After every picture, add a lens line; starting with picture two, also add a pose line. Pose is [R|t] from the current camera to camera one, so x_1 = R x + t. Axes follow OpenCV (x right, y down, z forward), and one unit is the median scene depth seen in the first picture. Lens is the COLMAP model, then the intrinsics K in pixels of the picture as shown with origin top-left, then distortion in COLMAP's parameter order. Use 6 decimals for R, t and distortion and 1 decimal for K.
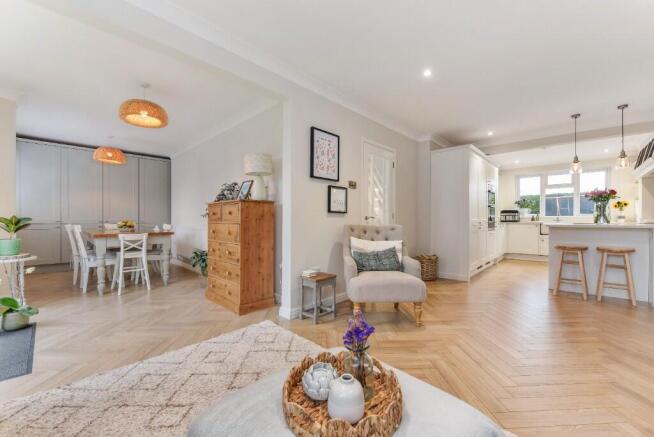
lens RADIAL K [[260.8, 0, 330.9], [0, 260.8, 219.7], [0, 0, 1]] dist [-0.013726, -0.000107]
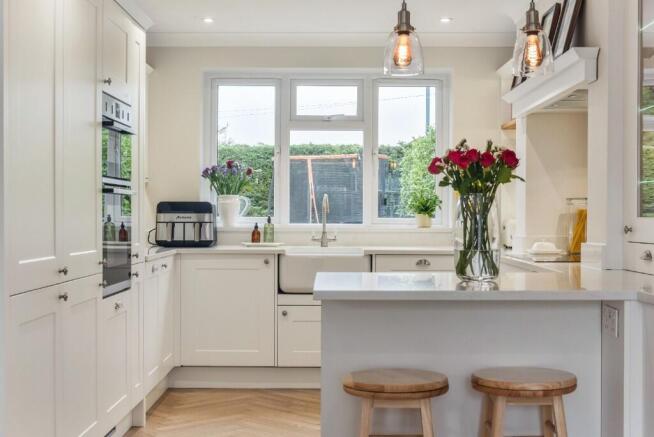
lens RADIAL K [[956.8, 0, 327.7], [0, 956.8, 234.2], [0, 0, 1]] dist [0.027572, 0.007927]
pose [[0.734951, -0.008109, 0.678072, 0.161778], [-0.005985, 0.999812, 0.018444, -0.025950], [-0.678094, -0.017614, 0.734764, 0.221553]]
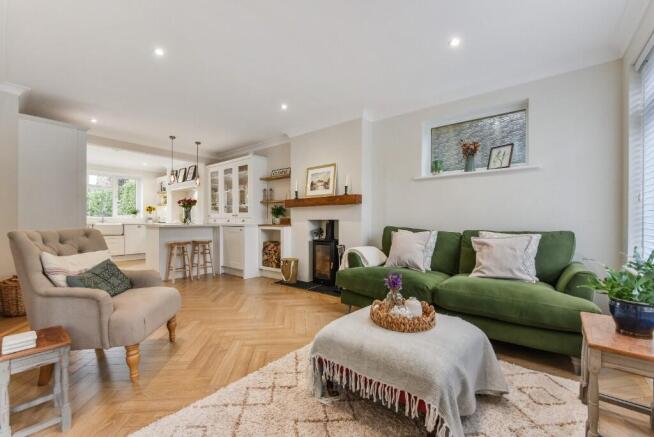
lens RADIAL K [[260.8, 0, 330.9], [0, 260.8, 219.7], [0, 0, 1]] dist [-0.013726, -0.000107]
pose [[-0.074003, 0.005287, 0.997244, -0.216190], [-0.002968, 0.999980, -0.005522, 0.000310], [-0.997254, -0.003368, -0.073986, 0.197953]]
